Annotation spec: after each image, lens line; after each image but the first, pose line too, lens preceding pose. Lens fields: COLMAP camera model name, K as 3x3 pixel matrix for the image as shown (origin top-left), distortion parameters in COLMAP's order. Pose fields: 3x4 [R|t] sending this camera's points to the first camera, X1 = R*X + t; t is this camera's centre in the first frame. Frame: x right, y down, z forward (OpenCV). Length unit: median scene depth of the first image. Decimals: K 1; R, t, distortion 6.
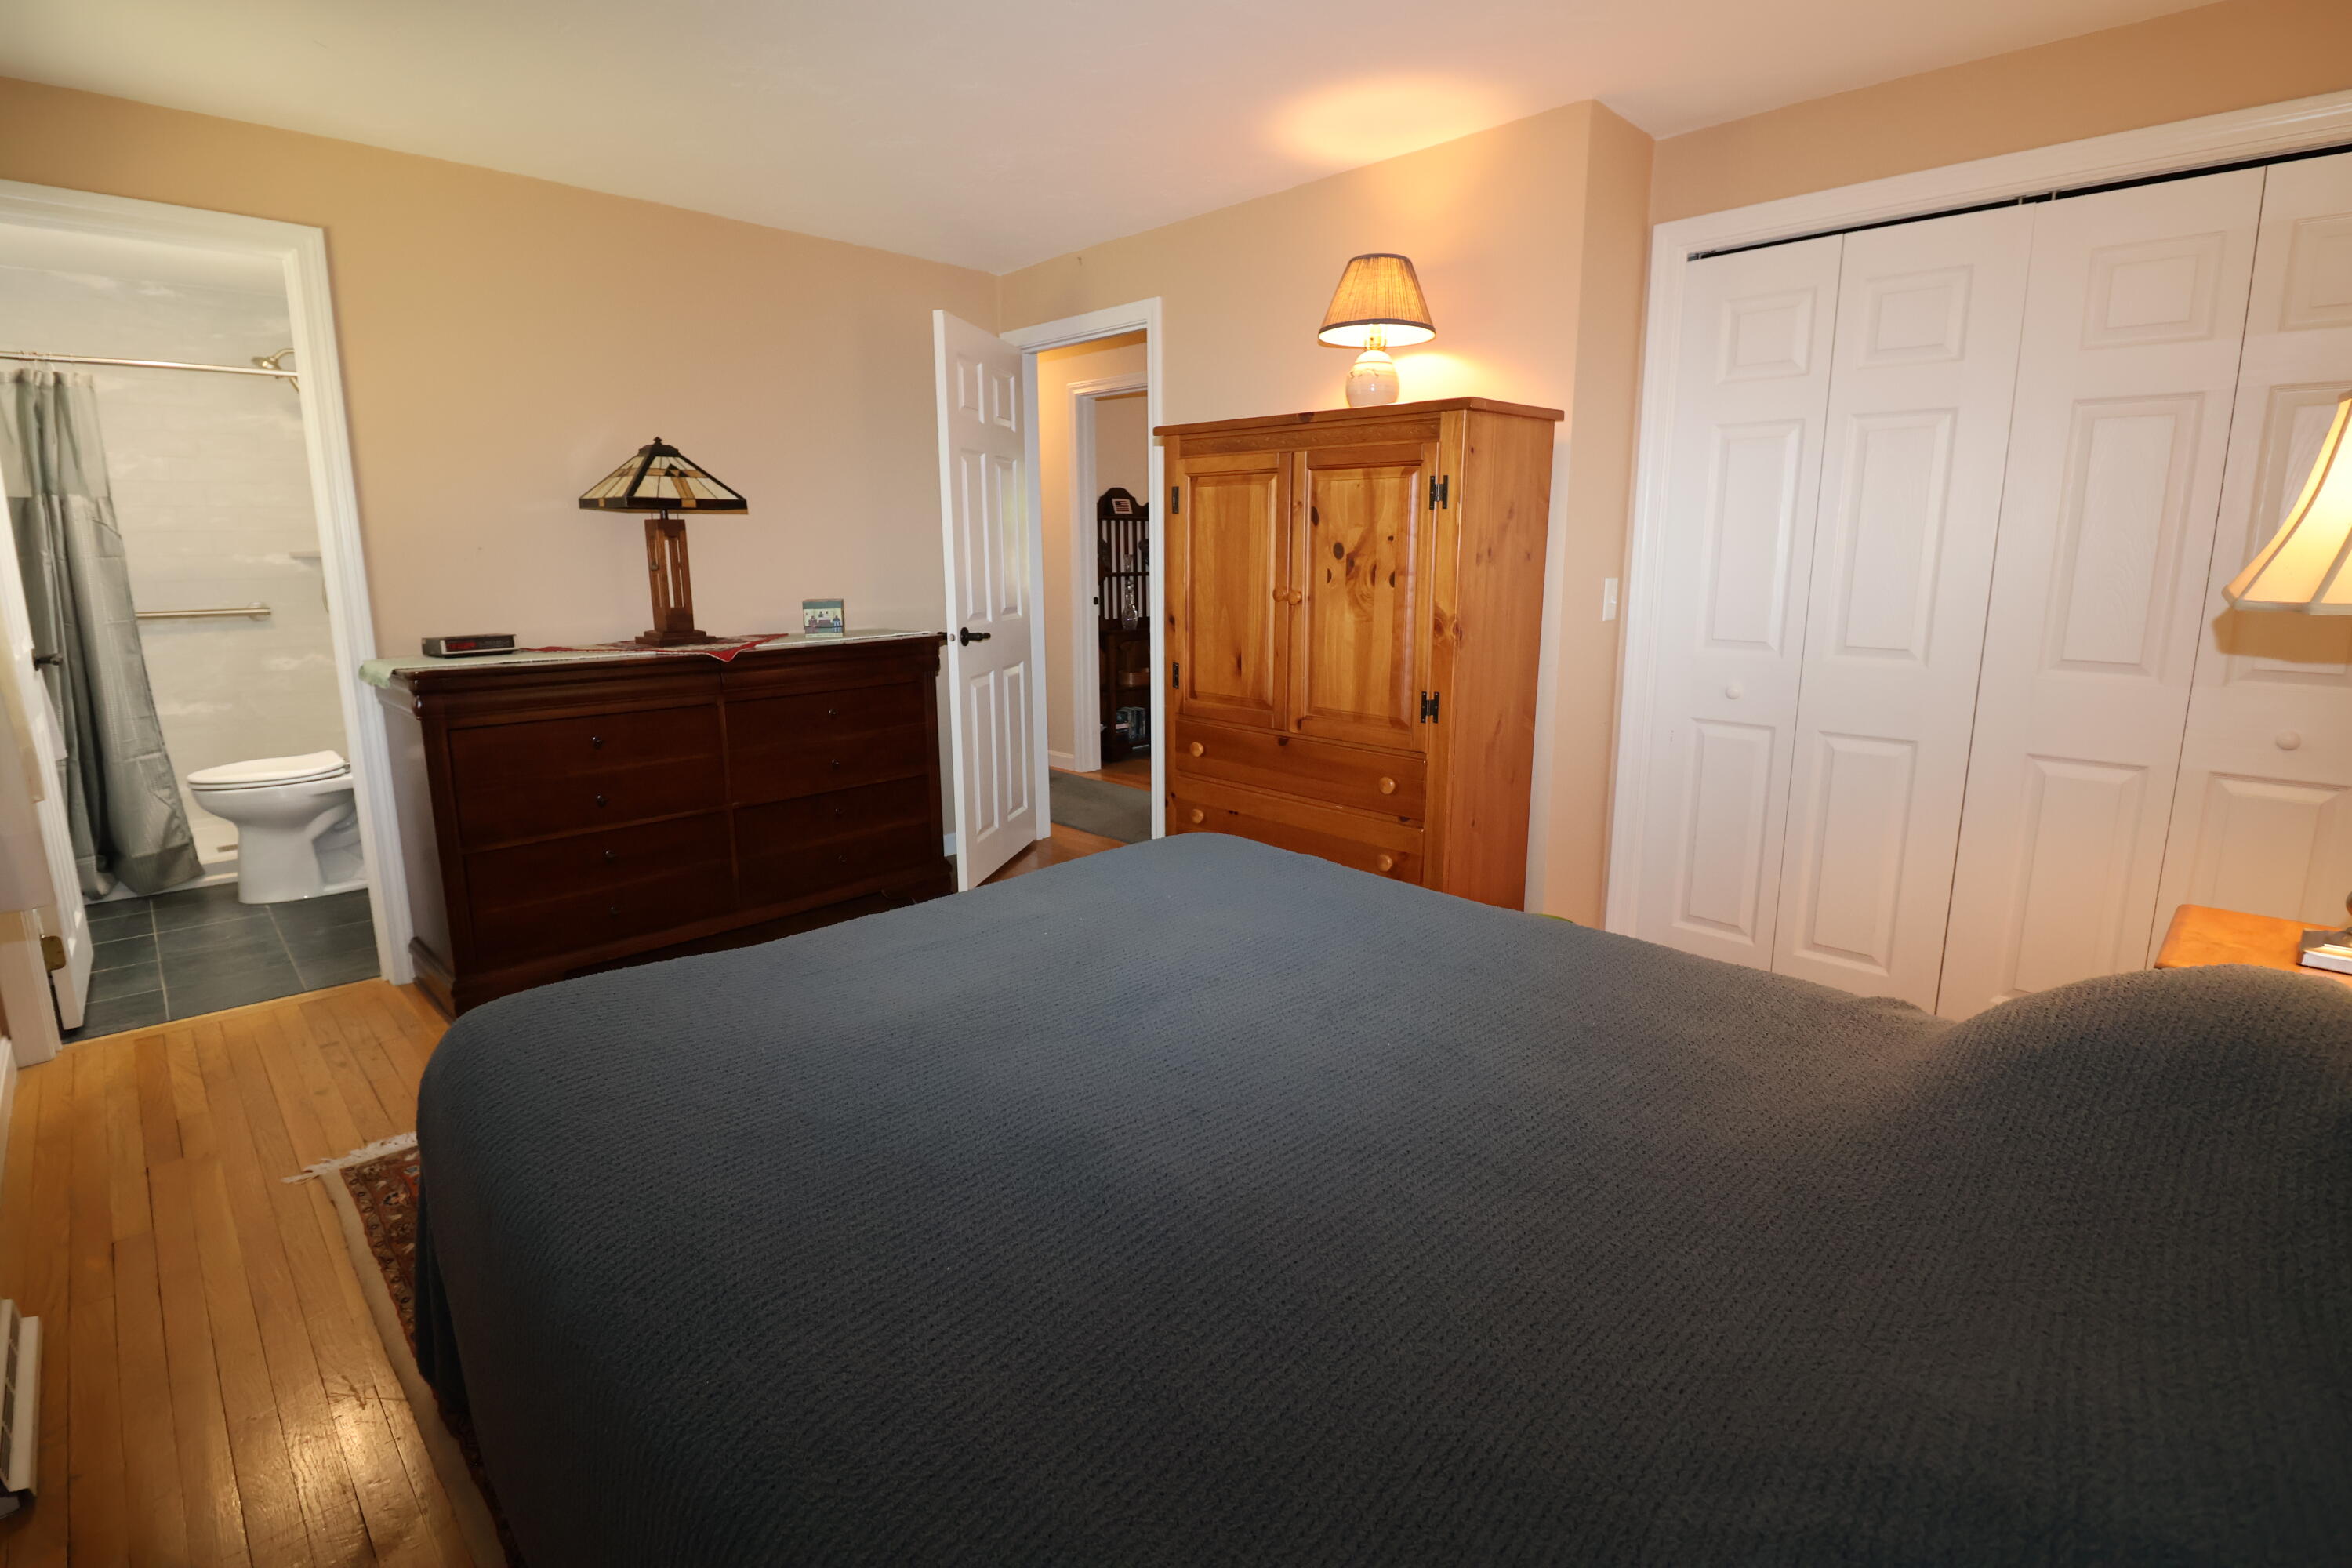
lens RADIAL K [[1079.8, 0, 1170.9], [0, 1079.8, 777.8], [0, 0, 1]] dist [-0.006851, -0.006018]
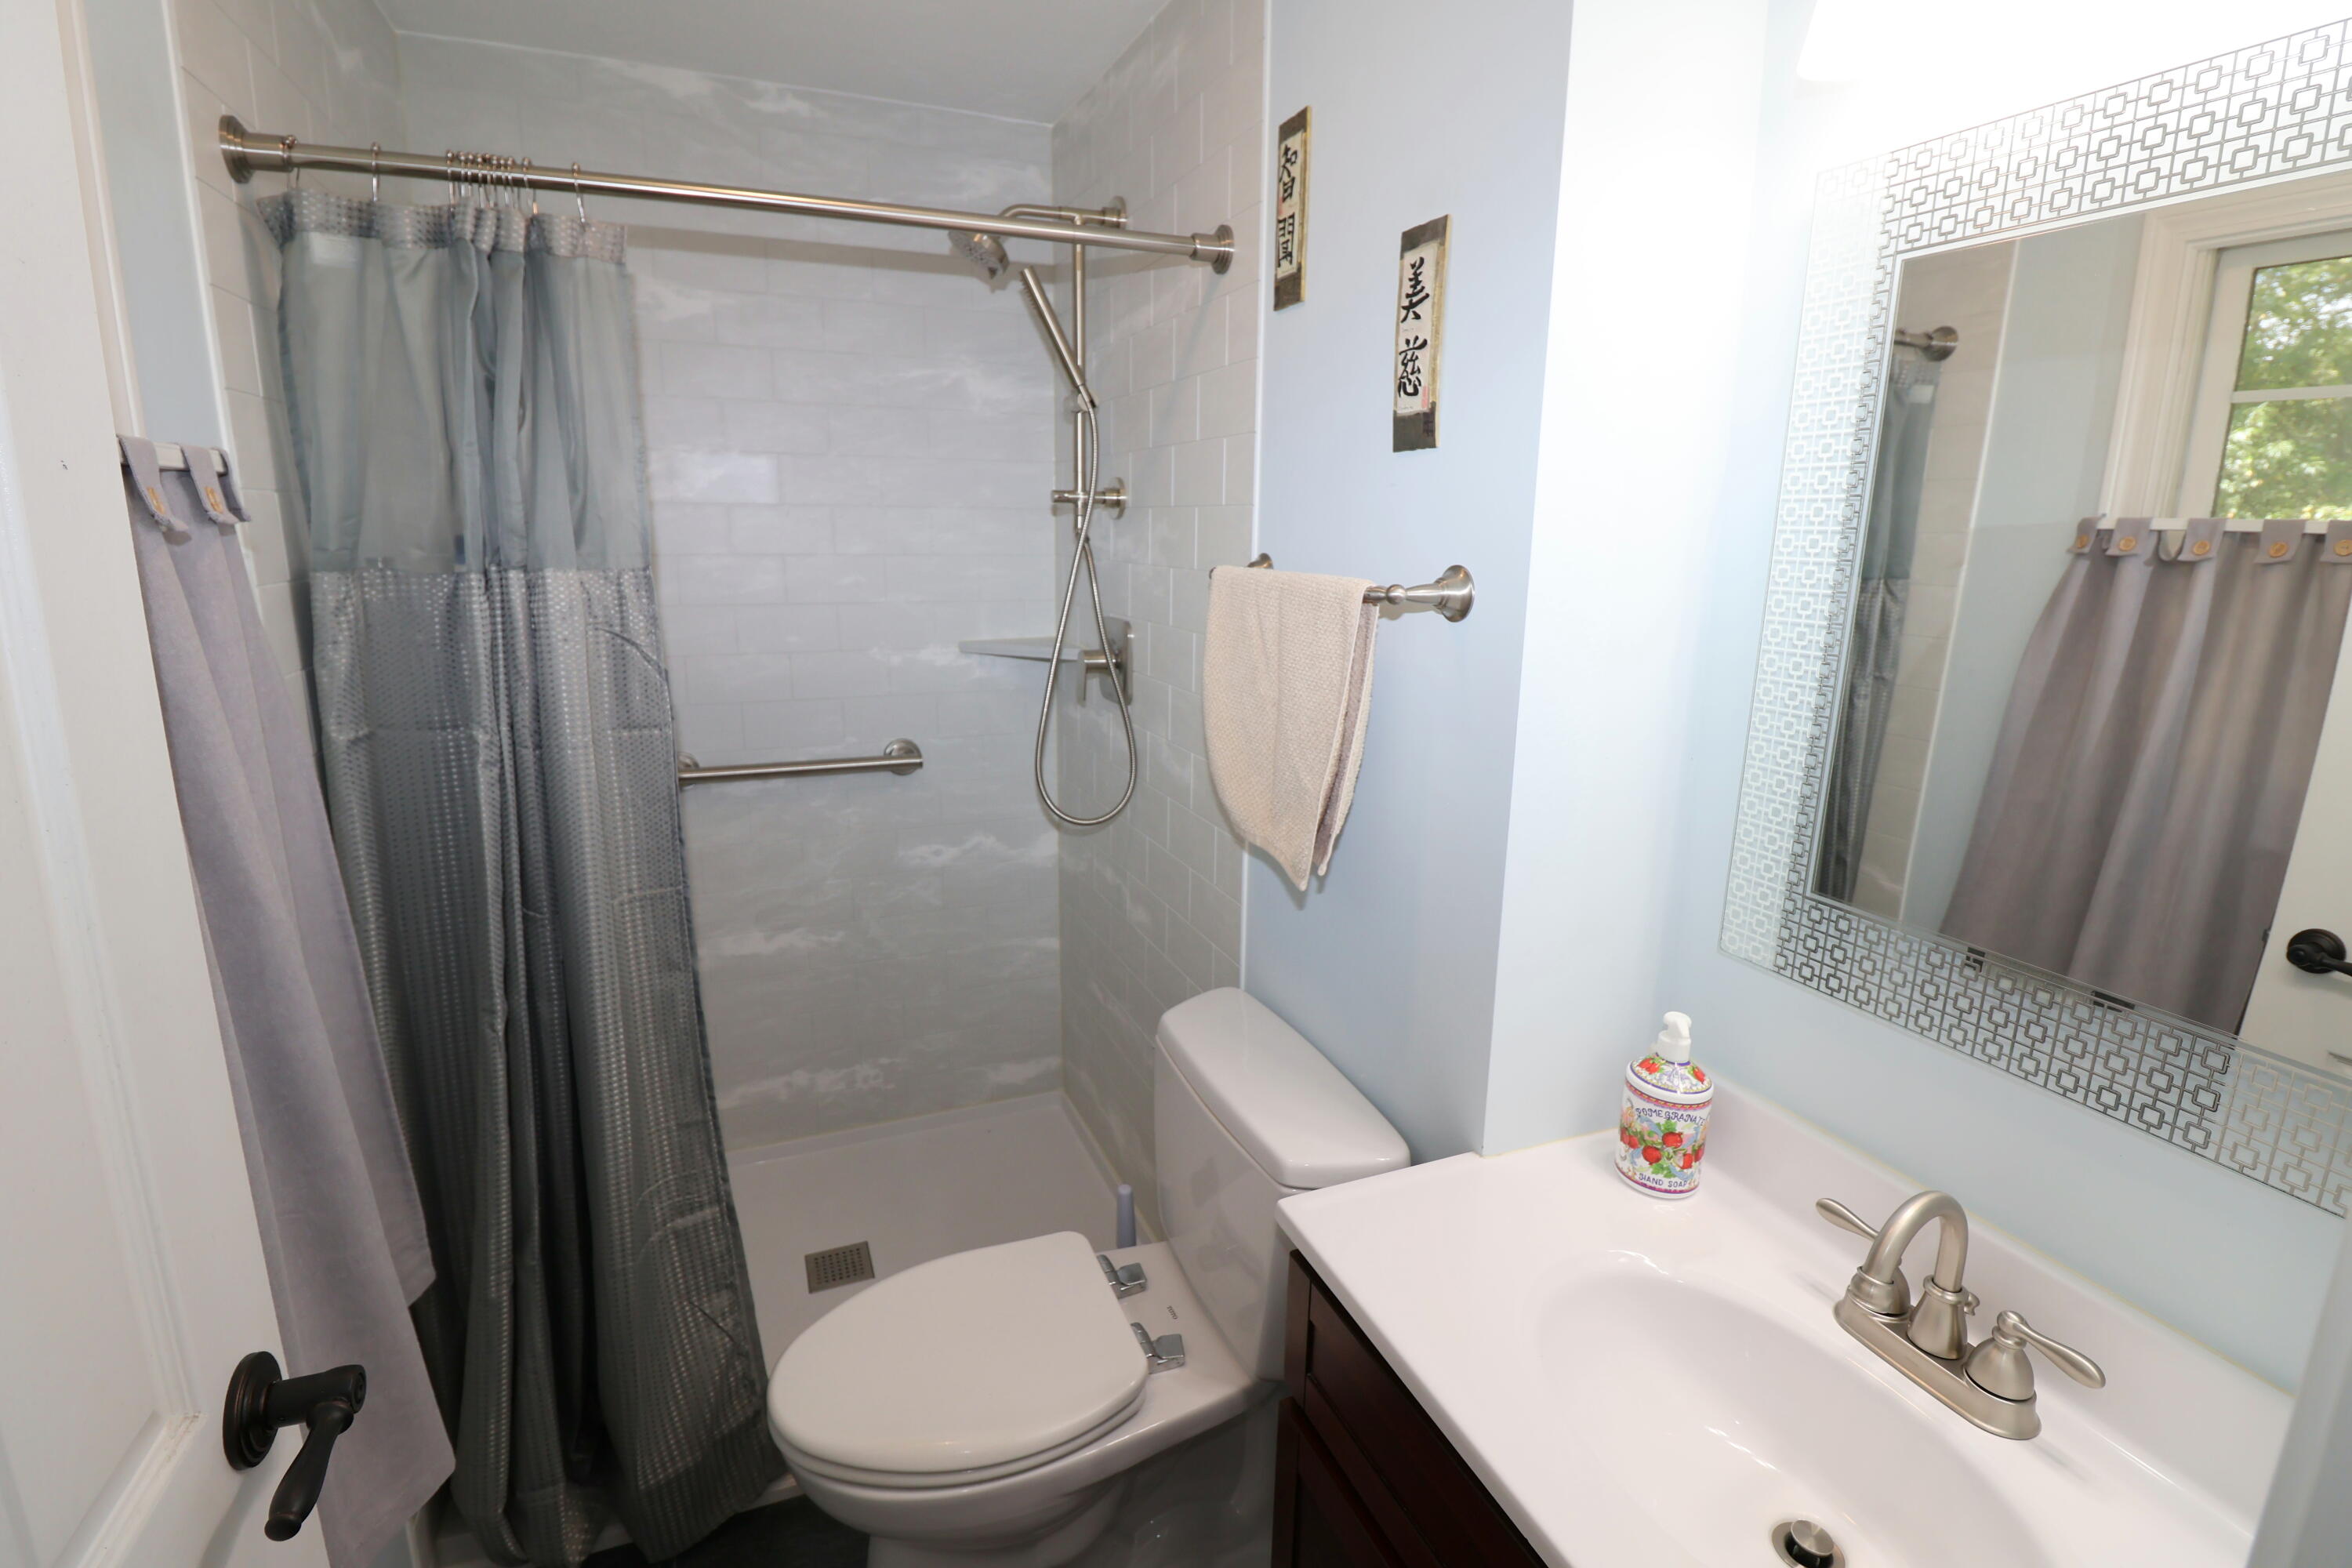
lens RADIAL K [[1079.8, 0, 1176.8], [0, 1079.8, 782.1], [0, 0, 1]] dist [-0.006851, -0.006018]
pose [[0.925496, 0.091780, -0.367468, -0.664842], [-0.083768, 0.995771, 0.037730, -0.213926], [0.369377, -0.004136, 0.929270, 0.701544]]
